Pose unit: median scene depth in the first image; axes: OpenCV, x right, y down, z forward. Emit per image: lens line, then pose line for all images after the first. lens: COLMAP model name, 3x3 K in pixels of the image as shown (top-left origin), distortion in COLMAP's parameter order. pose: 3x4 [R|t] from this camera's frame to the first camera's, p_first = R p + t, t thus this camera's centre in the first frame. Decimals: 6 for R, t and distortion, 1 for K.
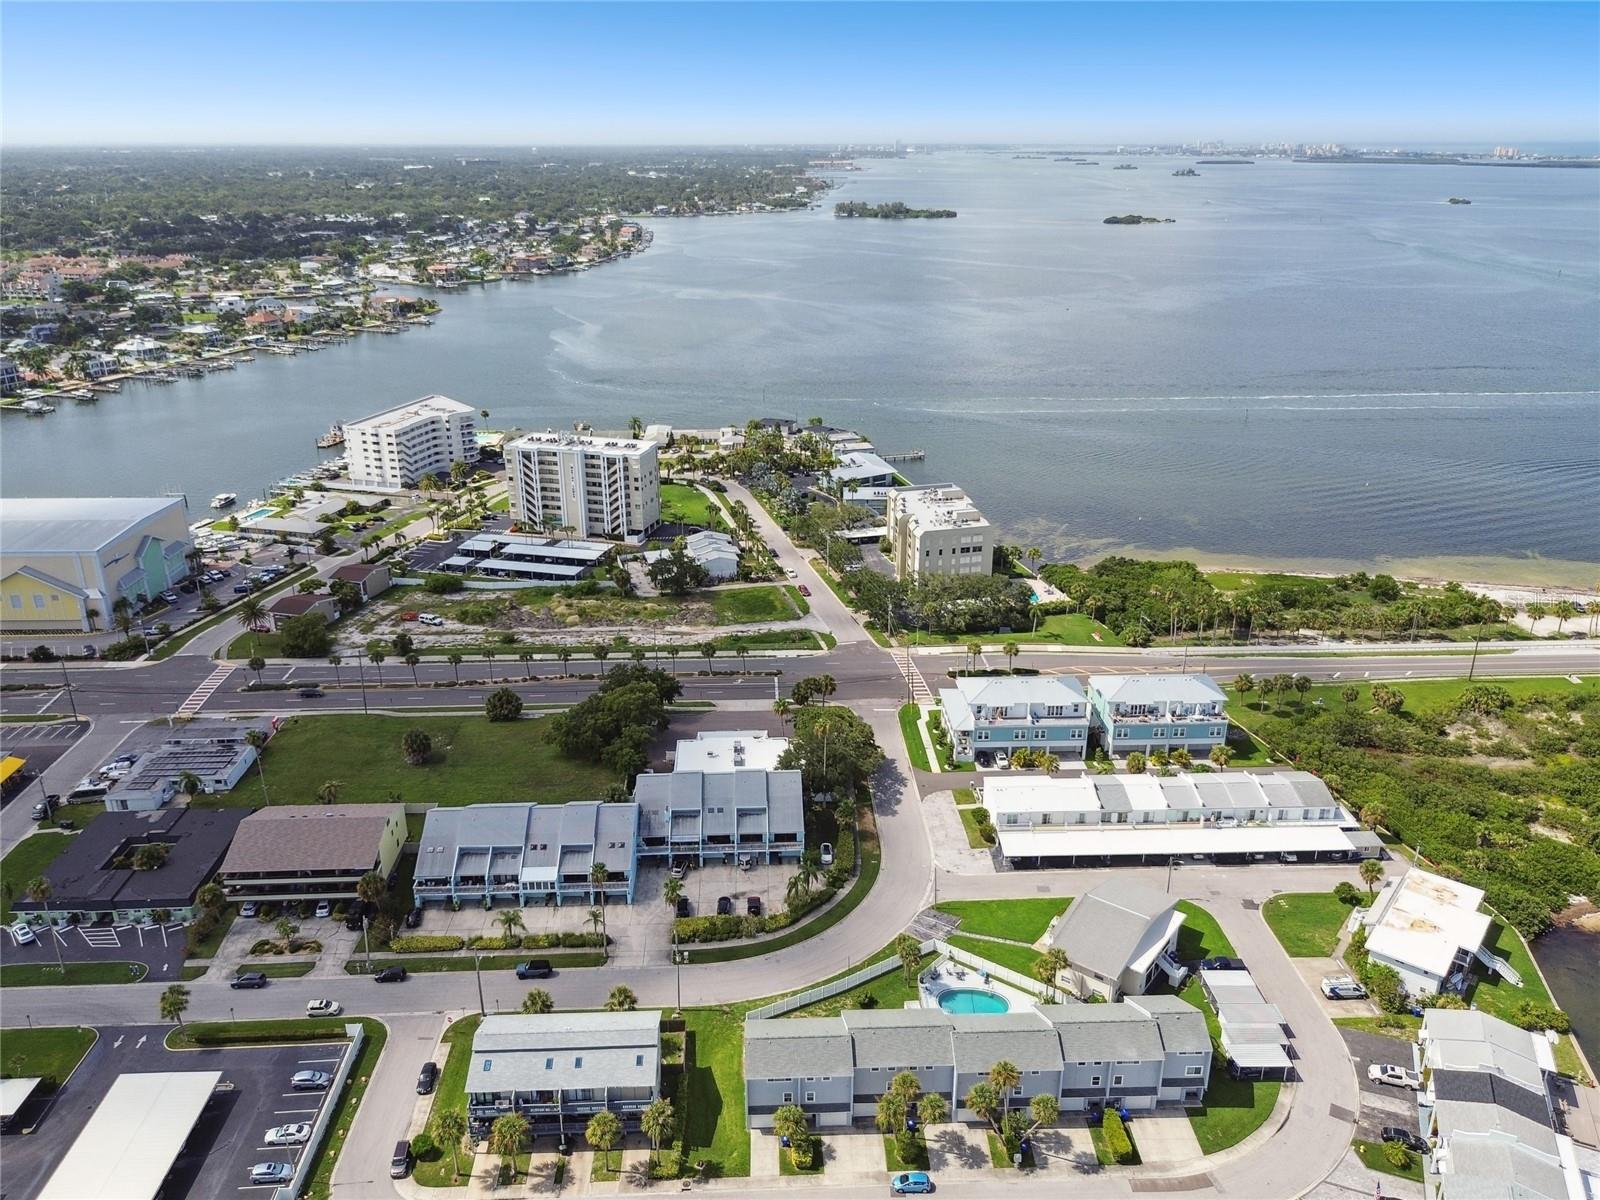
lens RADIAL K [[1174.8, 0, 801.0], [0, 1174.8, 602.9], [0, 0, 1]] dist [0.036790, -0.025822]
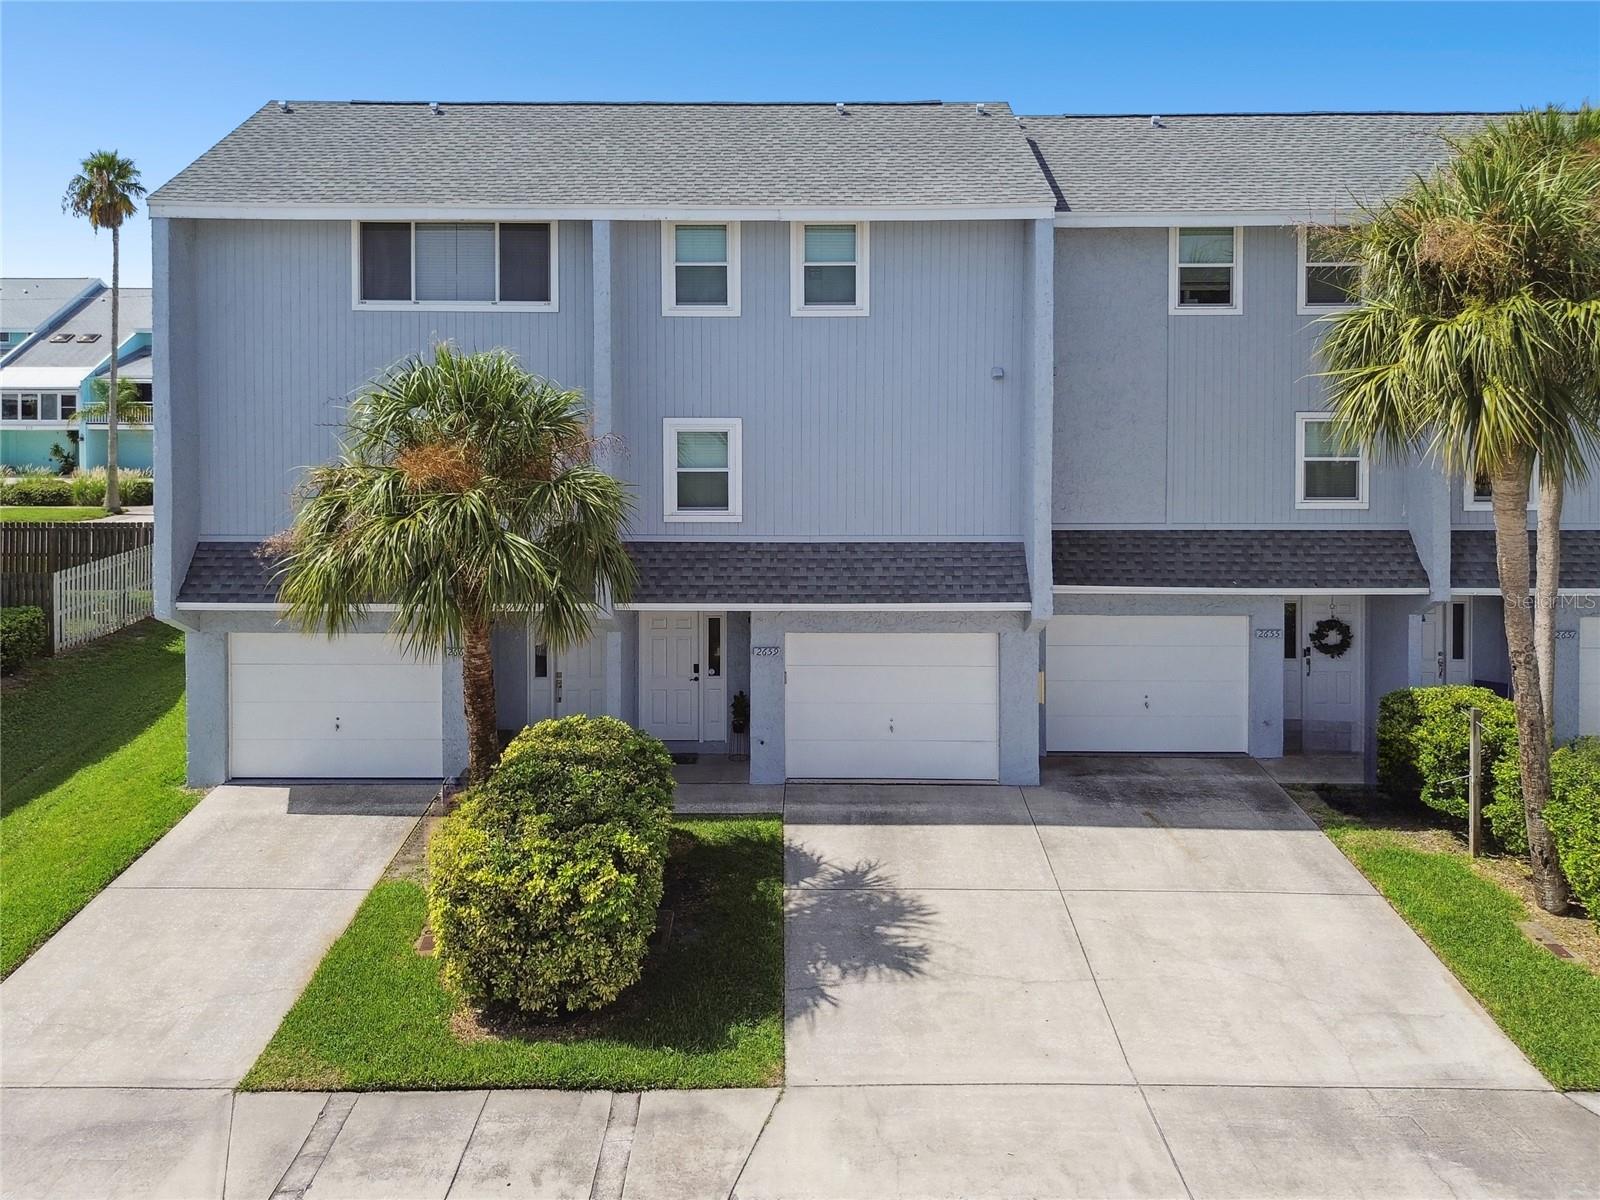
lens RADIAL K [[1174.8, 0, 801.2], [0, 1174.8, 596.0], [0, 0, 1]] dist [0.036790, -0.025822]
pose [[0.998042, 0.008376, -0.061989, 0.025493], [-0.019701, 0.982652, -0.184411, 0.451962], [0.059368, 0.185271, 0.980893, 0.888657]]
